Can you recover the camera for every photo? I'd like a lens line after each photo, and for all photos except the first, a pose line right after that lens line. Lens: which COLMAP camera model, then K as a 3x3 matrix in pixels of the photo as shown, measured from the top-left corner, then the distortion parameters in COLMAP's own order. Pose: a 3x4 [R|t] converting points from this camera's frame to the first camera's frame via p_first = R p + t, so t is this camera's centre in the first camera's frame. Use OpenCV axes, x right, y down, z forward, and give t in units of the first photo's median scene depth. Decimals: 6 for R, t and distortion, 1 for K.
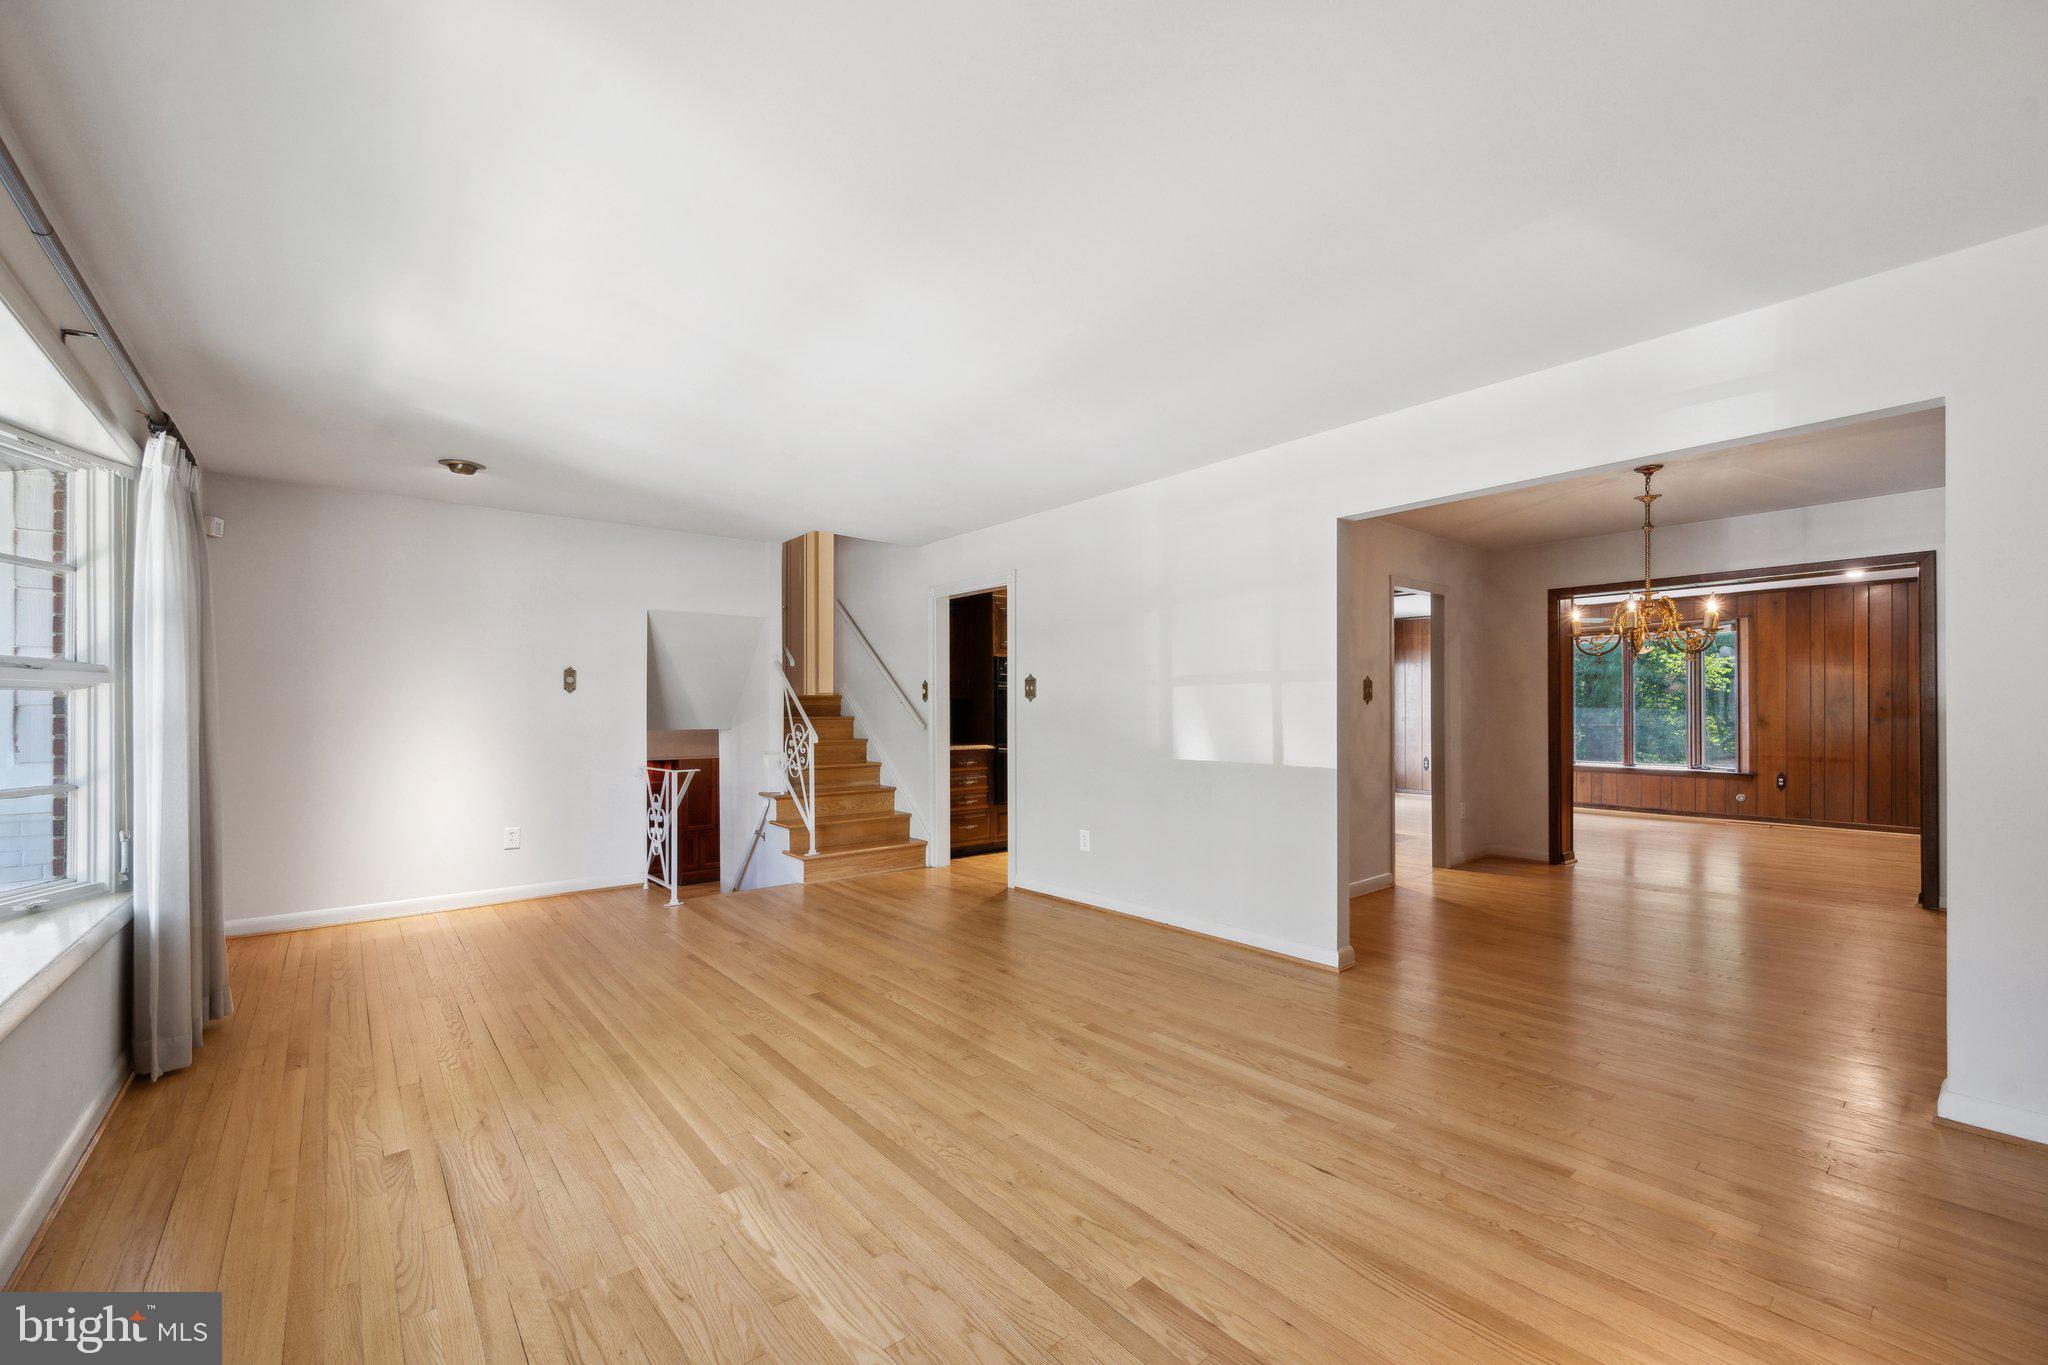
lens RADIAL K [[813.8, 0, 1022.2], [0, 813.8, 701.6], [0, 0, 1]] dist [0.000154, -0.000251]
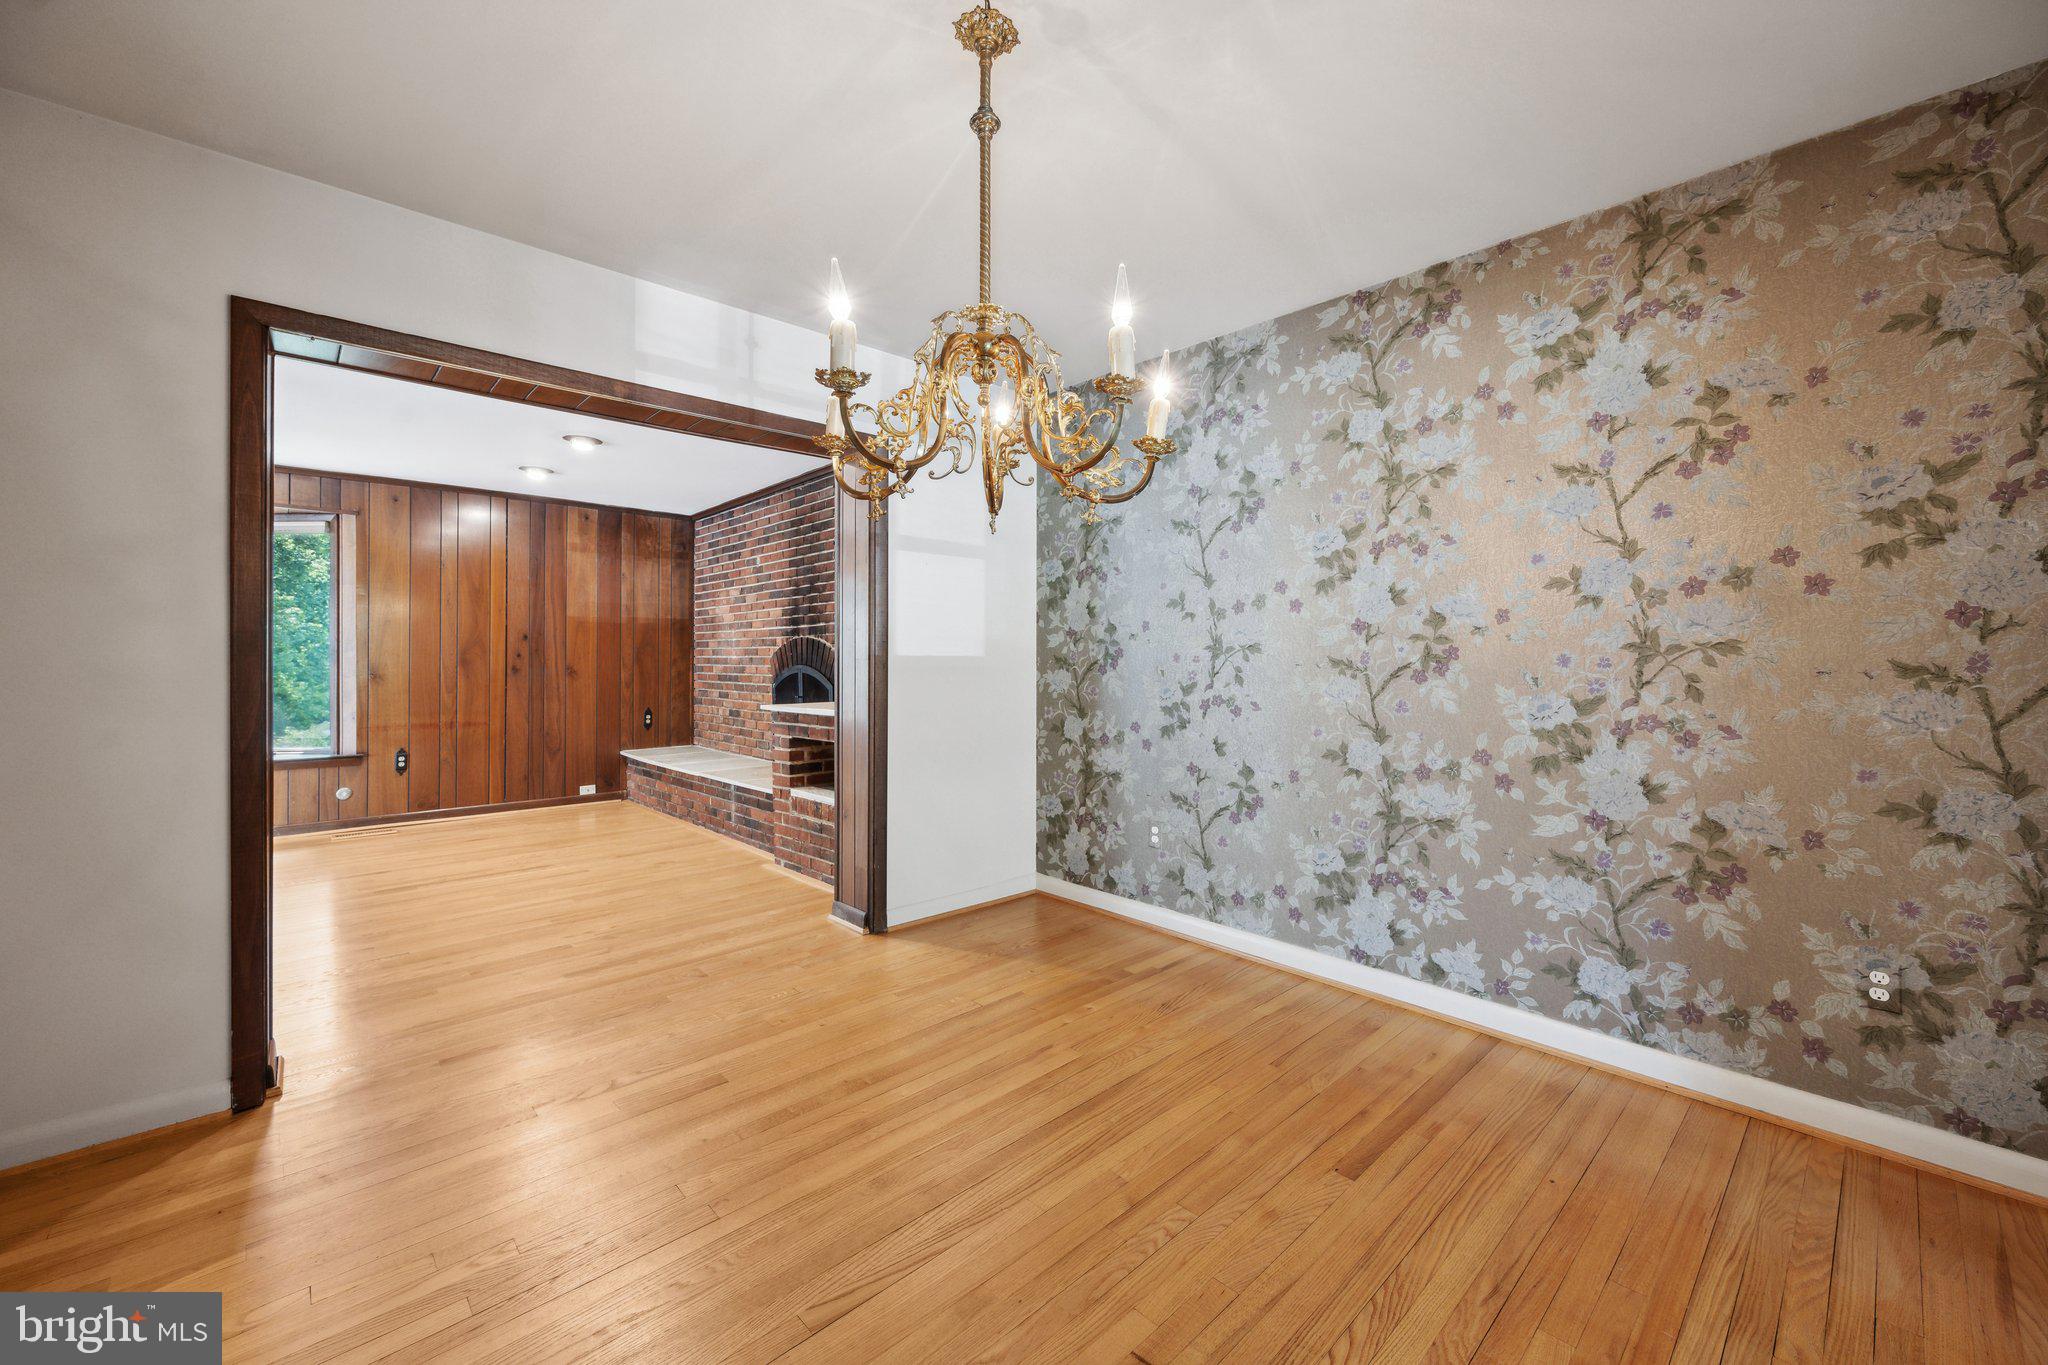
lens RADIAL K [[813.8, 0, 1032.1], [0, 813.8, 657.2], [0, 0, 1]] dist [0.000154, -0.000251]
pose [[-0.059977, -0.001162, 0.998199, 0.212617], [-0.010202, 0.999948, 0.000551, 0.004739], [-0.998148, -0.010150, -0.059985, 0.500816]]
